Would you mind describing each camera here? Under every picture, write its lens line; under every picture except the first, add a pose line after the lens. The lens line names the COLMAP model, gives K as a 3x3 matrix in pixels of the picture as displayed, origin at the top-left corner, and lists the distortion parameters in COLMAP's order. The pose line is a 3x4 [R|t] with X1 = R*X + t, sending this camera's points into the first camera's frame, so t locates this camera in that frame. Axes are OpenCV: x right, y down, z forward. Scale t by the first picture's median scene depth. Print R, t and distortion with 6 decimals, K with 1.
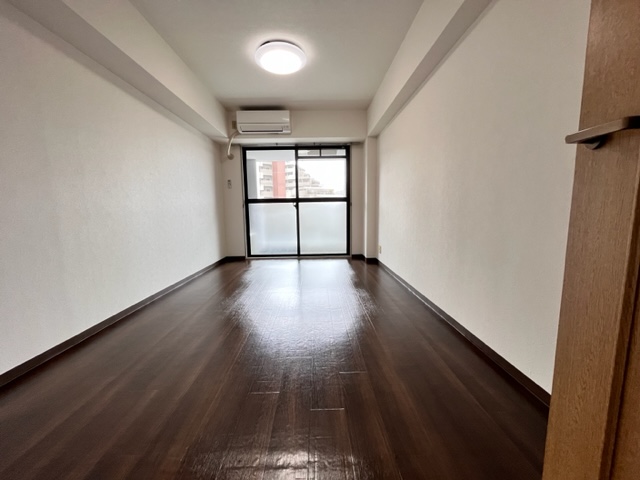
lens RADIAL K [[258.7, 0, 321.3], [0, 258.7, 235.8], [0, 0, 1]] dist [-0.008424, 0.000236]
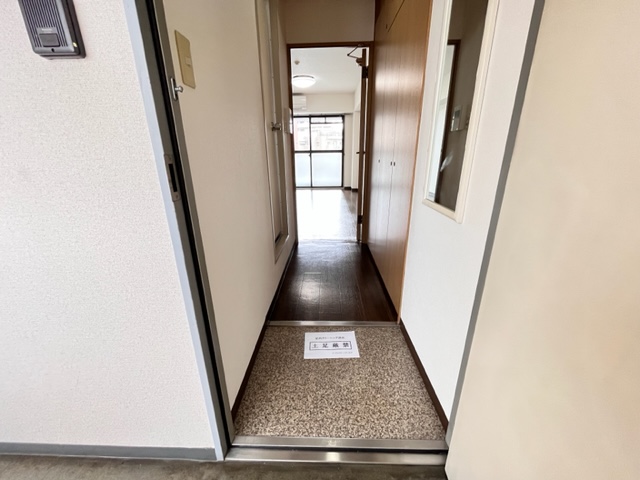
lens RADIAL K [[258.7, 0, 323.1], [0, 258.7, 238.0], [0, 0, 1]] dist [-0.008424, 0.000236]
pose [[0.998948, 0.020452, -0.041038, 0.060314], [-0.012413, 0.982217, 0.187337, 0.087884], [0.044139, -0.186631, 0.981438, -0.669994]]
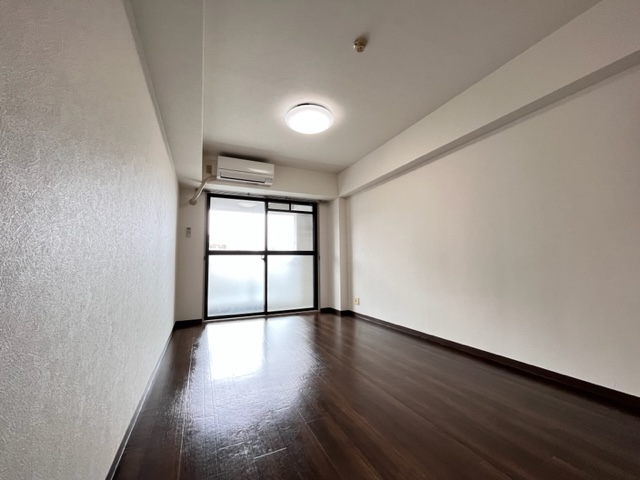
lens RADIAL K [[258.7, 0, 322.8], [0, 258.7, 239.0], [0, 0, 1]] dist [-0.008424, 0.000236]
pose [[0.916005, 0.042778, 0.398880, -0.284736], [0.036372, 0.981348, -0.188769, -0.002220], [-0.399515, 0.187421, 0.897363, 0.062357]]
